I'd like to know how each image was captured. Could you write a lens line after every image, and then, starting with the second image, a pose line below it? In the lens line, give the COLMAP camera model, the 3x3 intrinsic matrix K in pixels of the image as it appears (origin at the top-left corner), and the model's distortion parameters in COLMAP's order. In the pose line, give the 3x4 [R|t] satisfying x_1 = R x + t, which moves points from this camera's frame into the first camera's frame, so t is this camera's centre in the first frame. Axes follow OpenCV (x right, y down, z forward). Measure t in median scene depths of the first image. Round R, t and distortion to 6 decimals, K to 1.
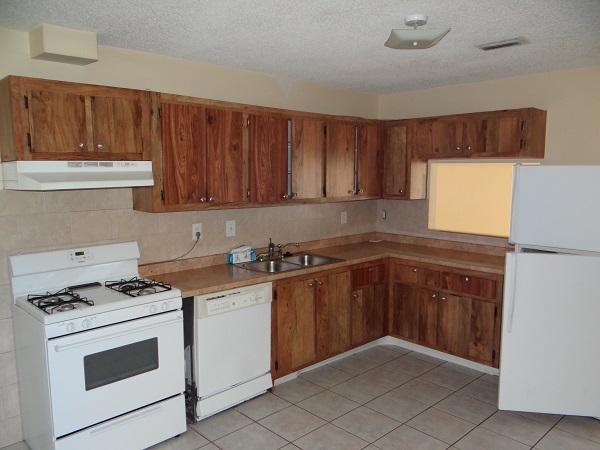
lens RADIAL K [[472.4, 0, 300.0], [0, 472.4, 225.0], [0, 0, 1]] dist [0.000530, 0.005191]
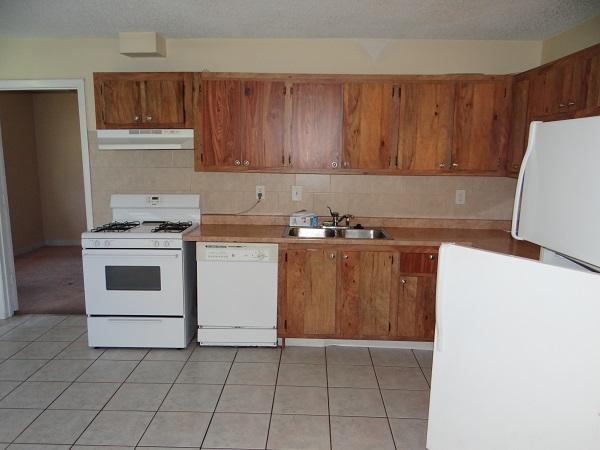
lens RADIAL K [[472.4, 0, 300.0], [0, 472.4, 225.0], [0, 0, 1]] dist [0.000530, 0.005191]
pose [[0.706279, 0.125393, -0.696740, 0.668455], [-0.089110, 0.992107, 0.088220, -0.017906], [0.702303, -0.000221, 0.711878, 0.272630]]
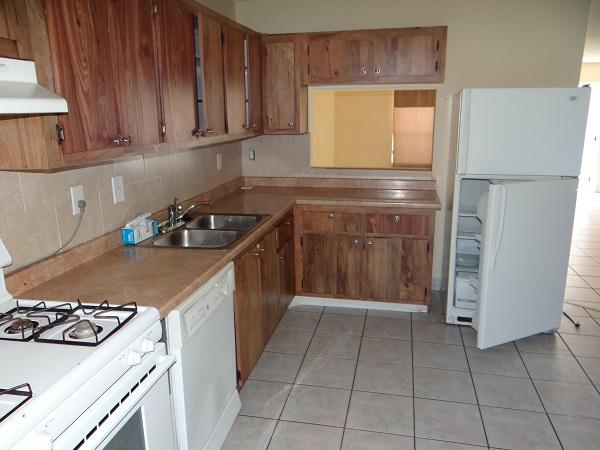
lens RADIAL K [[472.4, 0, 300.0], [0, 472.4, 225.0], [0, 0, 1]] dist [0.000530, 0.005191]
pose [[0.827761, -0.142164, 0.542771, -0.322820], [0.075829, 0.986838, 0.142831, -0.017957], [-0.555933, -0.077073, 0.827646, 0.381281]]
